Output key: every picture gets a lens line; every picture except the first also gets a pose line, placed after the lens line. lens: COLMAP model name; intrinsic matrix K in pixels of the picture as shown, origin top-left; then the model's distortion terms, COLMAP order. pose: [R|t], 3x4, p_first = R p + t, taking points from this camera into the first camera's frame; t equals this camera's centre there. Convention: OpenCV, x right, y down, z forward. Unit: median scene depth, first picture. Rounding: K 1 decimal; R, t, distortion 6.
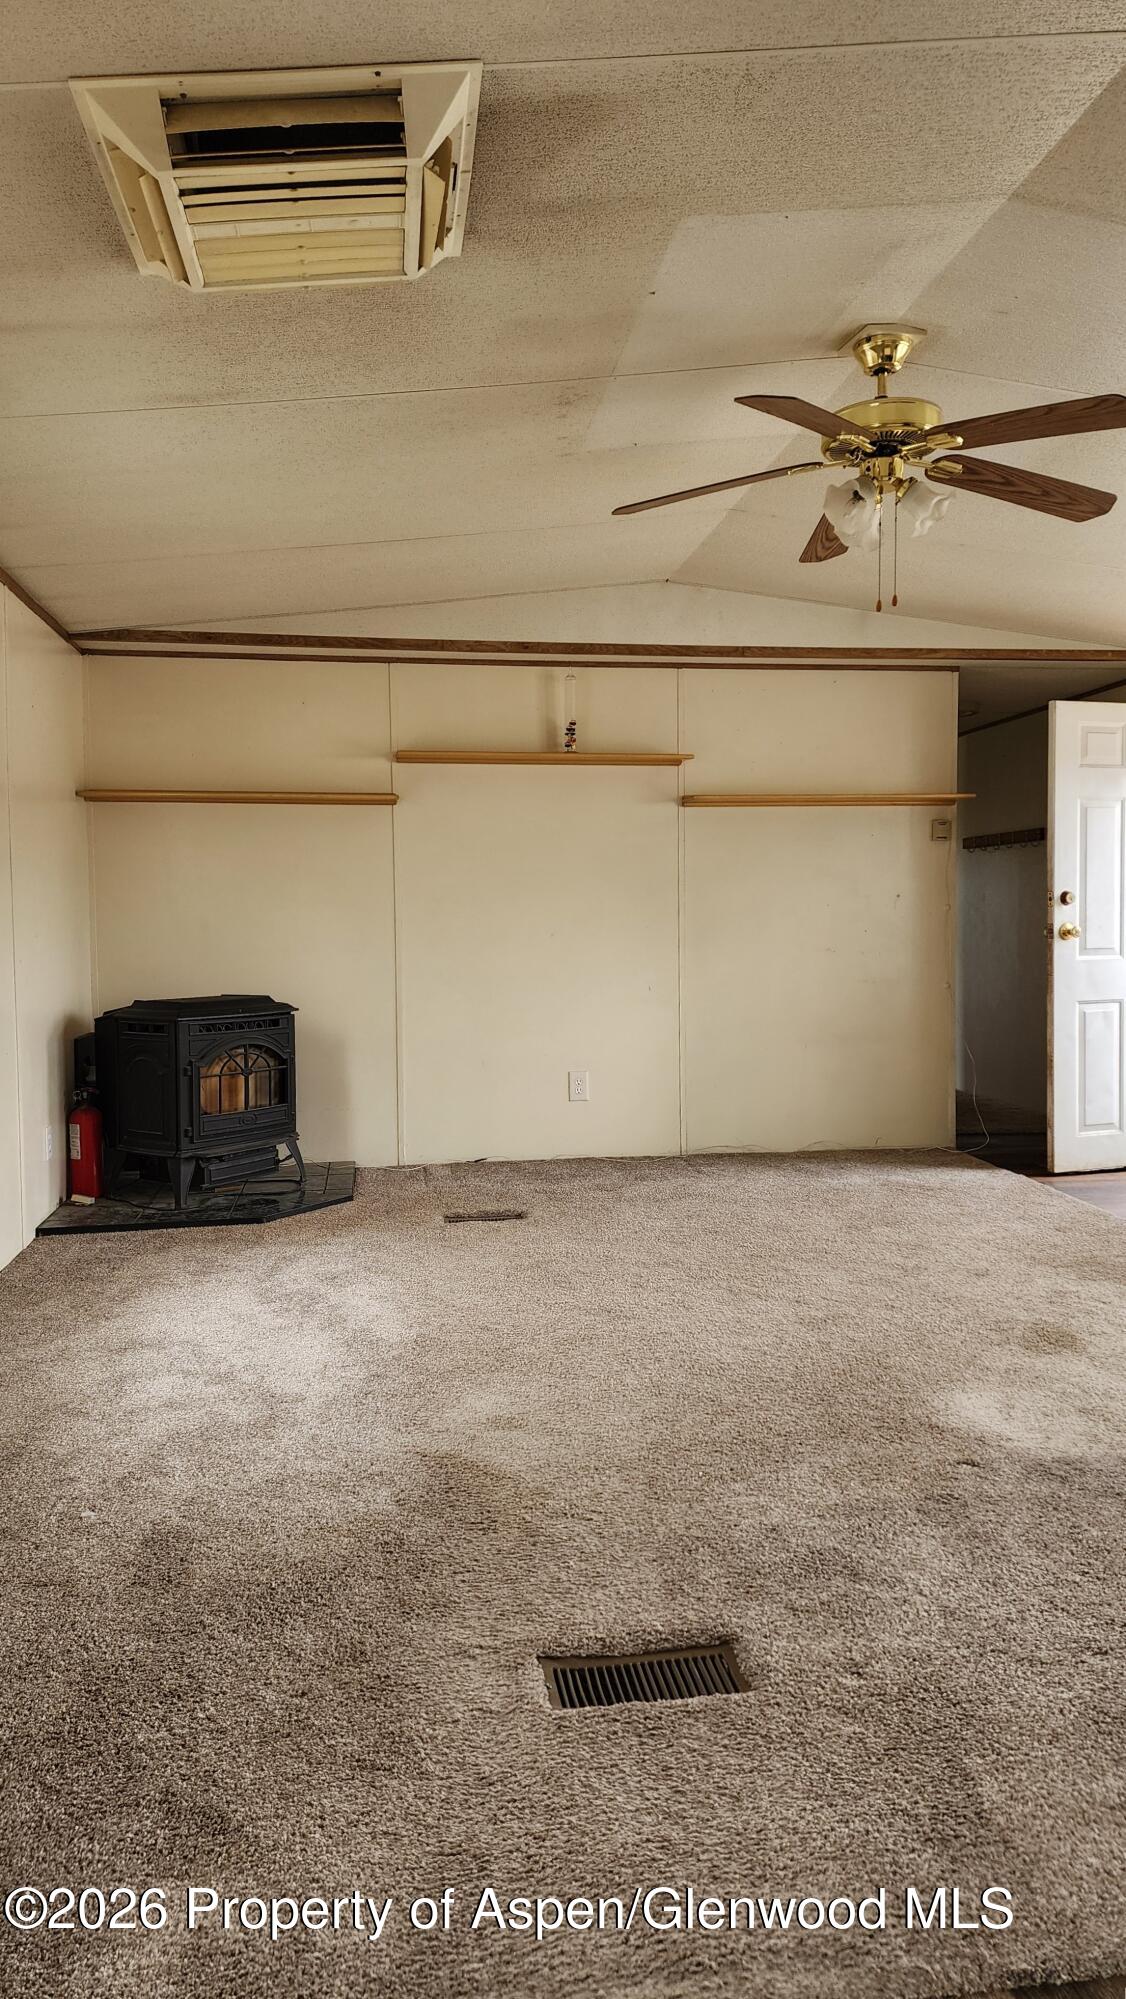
lens RADIAL K [[1346.4, 0, 565.5], [0, 1346.4, 982.0], [0, 0, 1]] dist [0.152931, -0.207996]
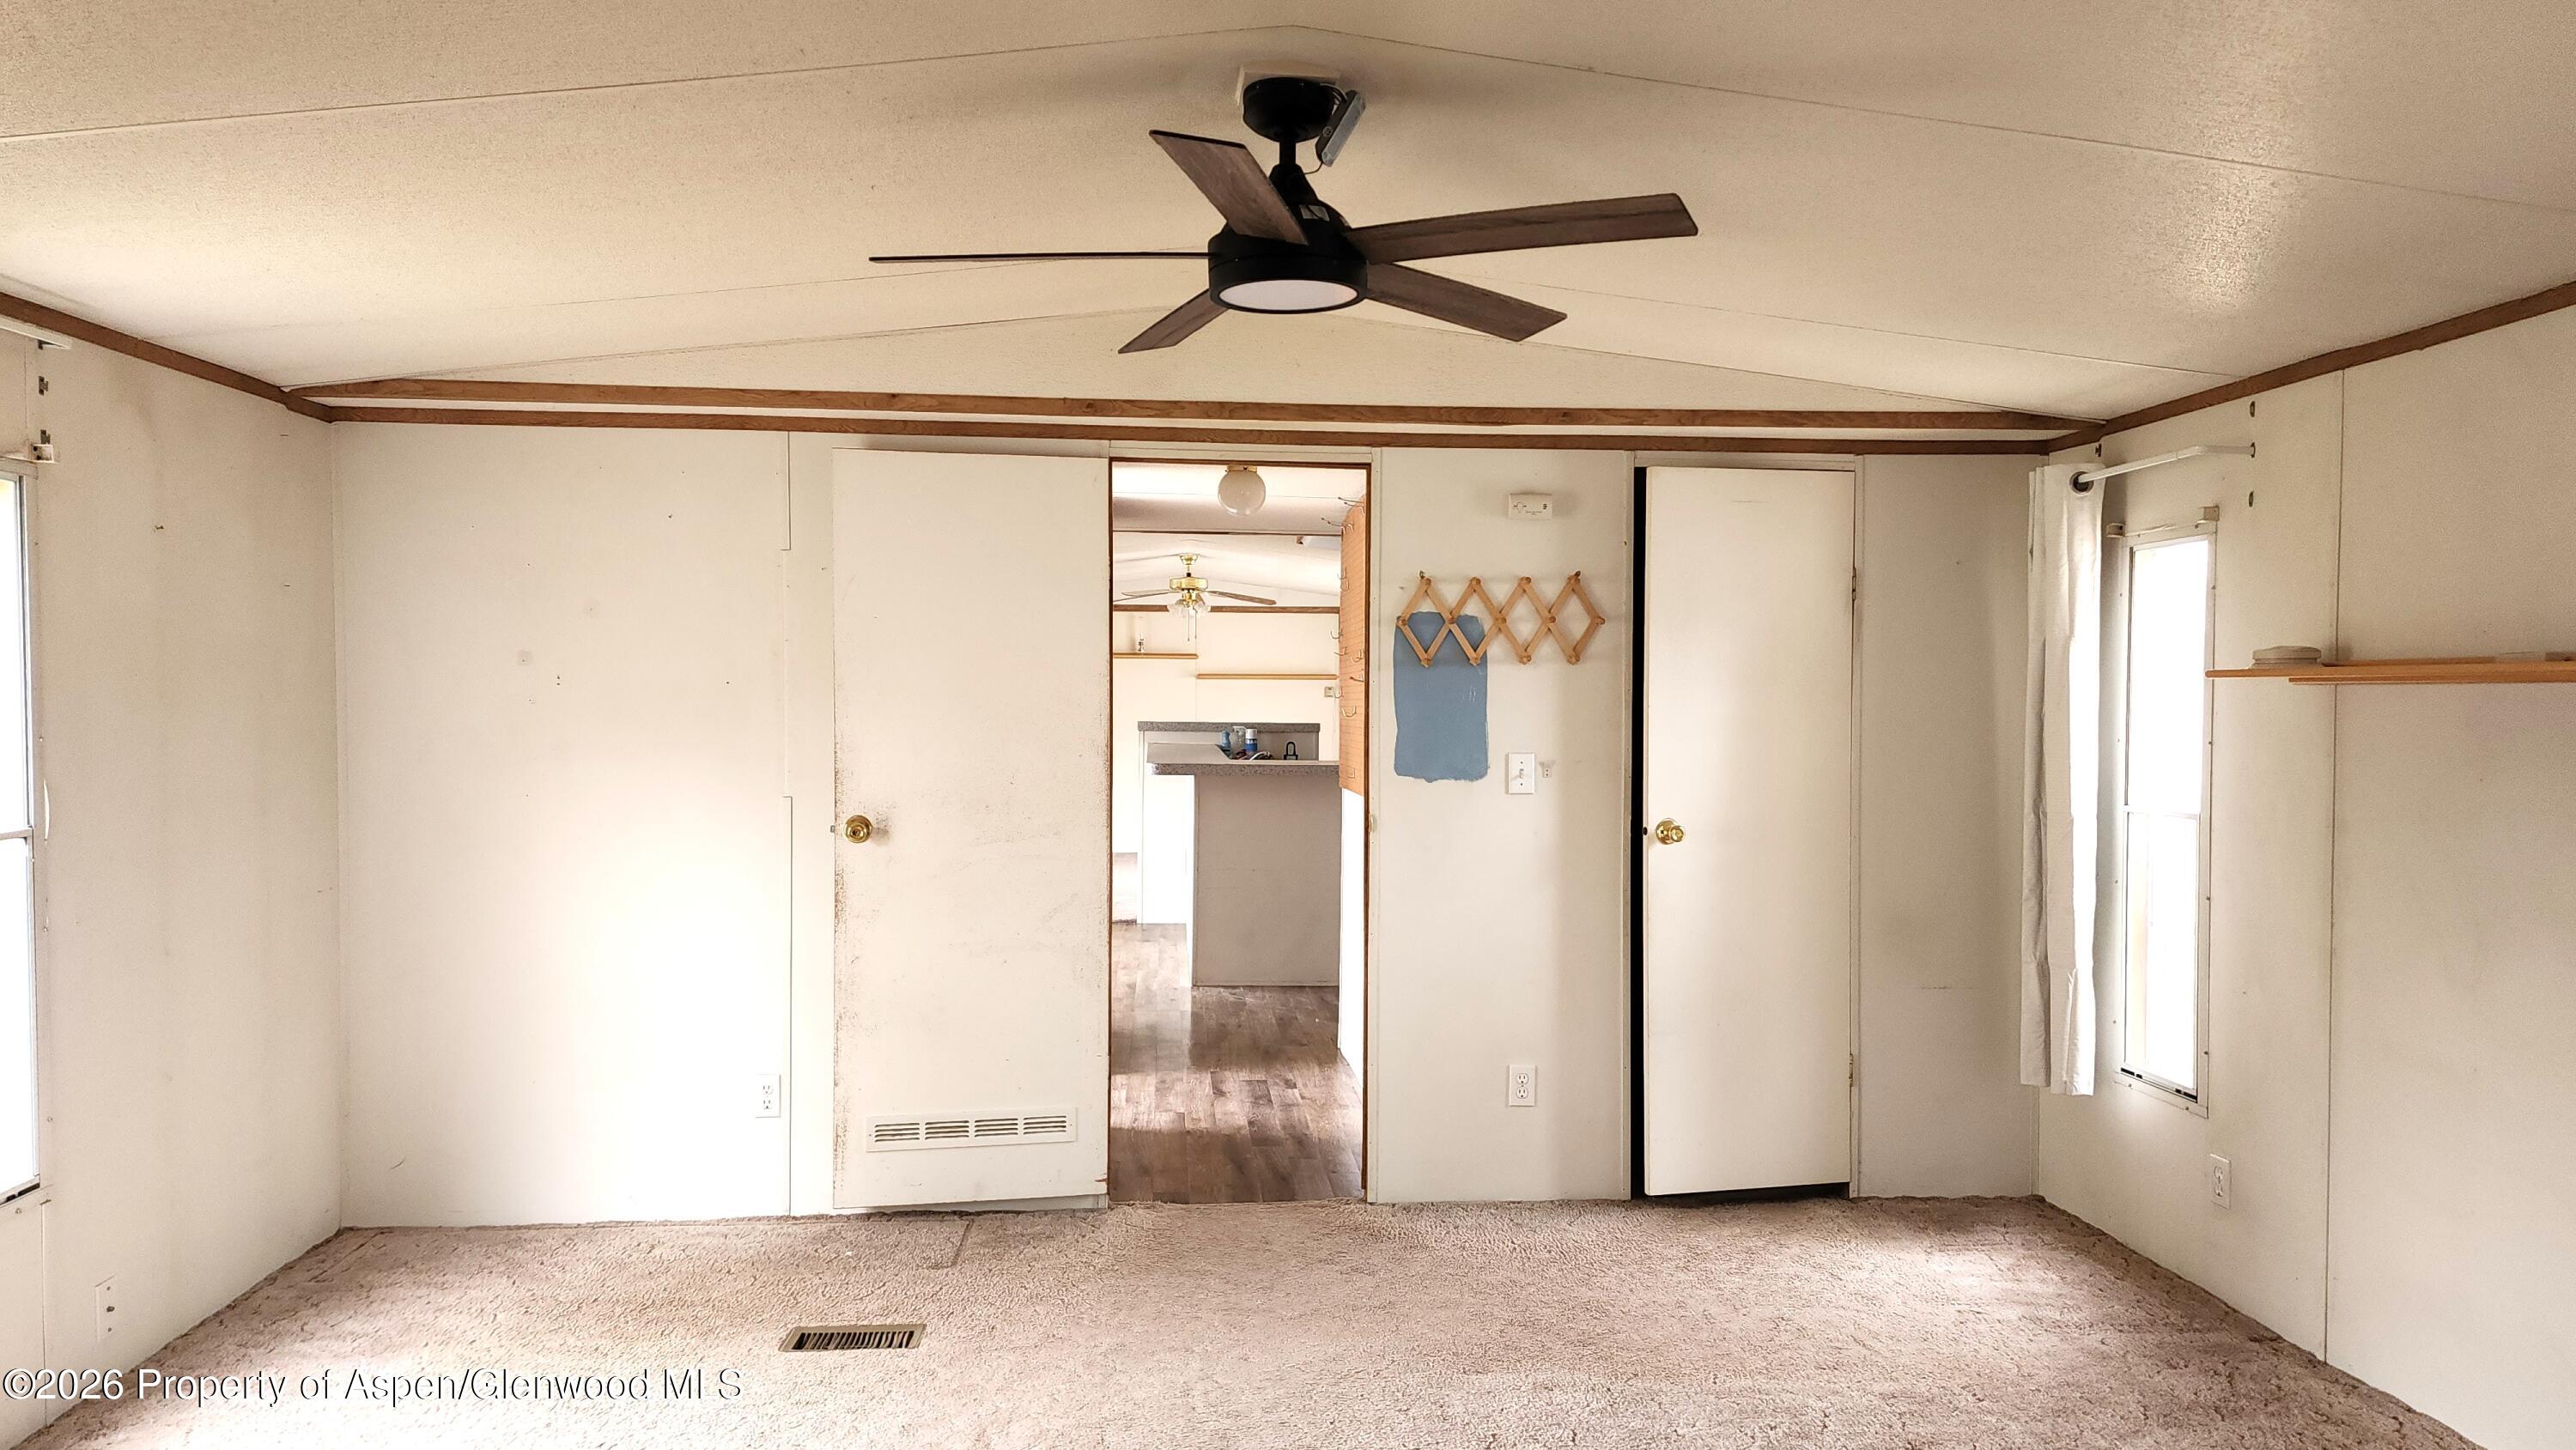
lens RADIAL K [[1707.0, 0, 1291.9], [0, 1707.0, 741.1], [0, 0, 1]] dist [0.084715, -0.076311]
pose [[0.997552, 0.013936, -0.068533, 0.414614], [-0.015884, 0.999483, -0.027968, 0.032397], [0.068107, 0.028988, 0.997257, -1.573925]]
